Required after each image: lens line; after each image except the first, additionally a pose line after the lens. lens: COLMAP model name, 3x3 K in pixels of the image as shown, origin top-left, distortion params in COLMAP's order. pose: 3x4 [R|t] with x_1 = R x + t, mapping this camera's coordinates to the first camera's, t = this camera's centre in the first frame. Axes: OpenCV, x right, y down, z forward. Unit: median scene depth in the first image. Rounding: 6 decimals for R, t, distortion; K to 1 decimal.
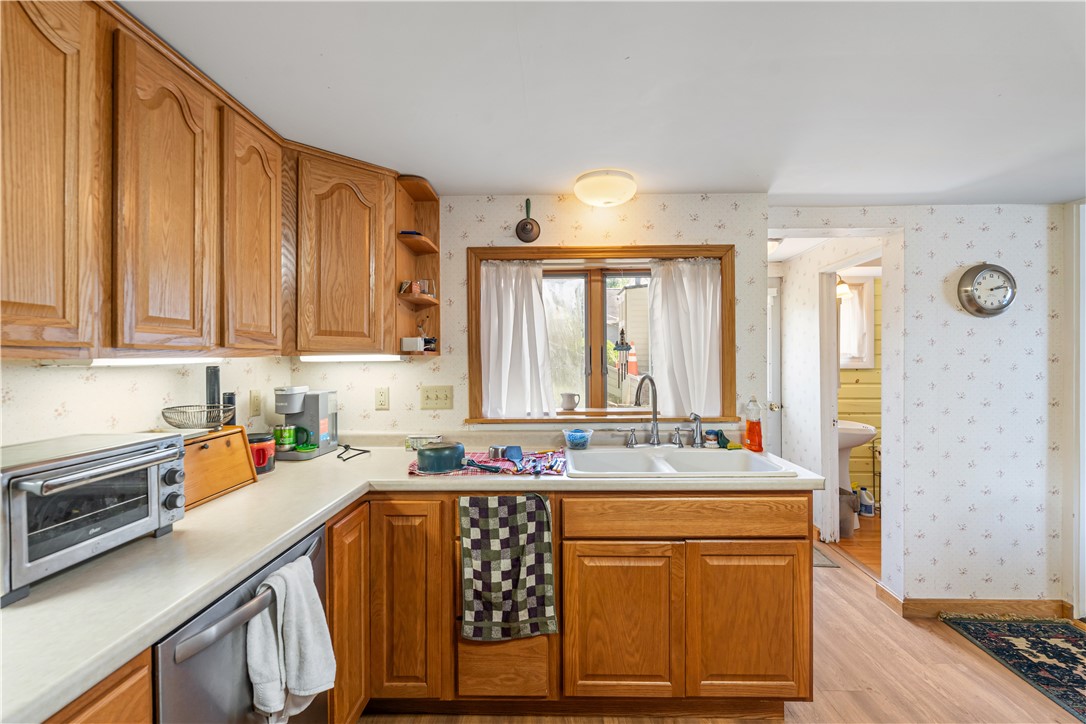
lens RADIAL K [[481.8, 0, 546.8], [0, 481.8, 361.2], [0, 0, 1]] dist [0.000132, 0.000039]
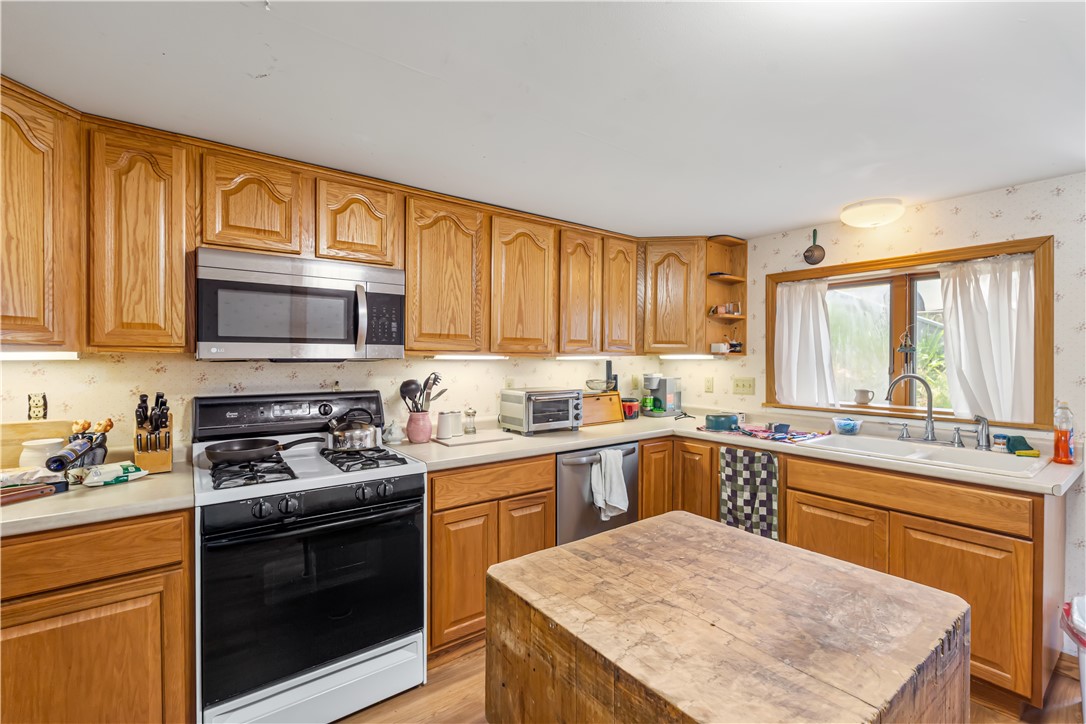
lens RADIAL K [[481.8, 0, 546.8], [0, 481.8, 361.2], [0, 0, 1]] dist [0.000132, 0.000039]
pose [[0.618747, 0.015131, -0.785445, 0.688606], [-0.011486, 0.999882, 0.010215, -0.004252], [0.785507, 0.002701, 0.618847, -0.410607]]
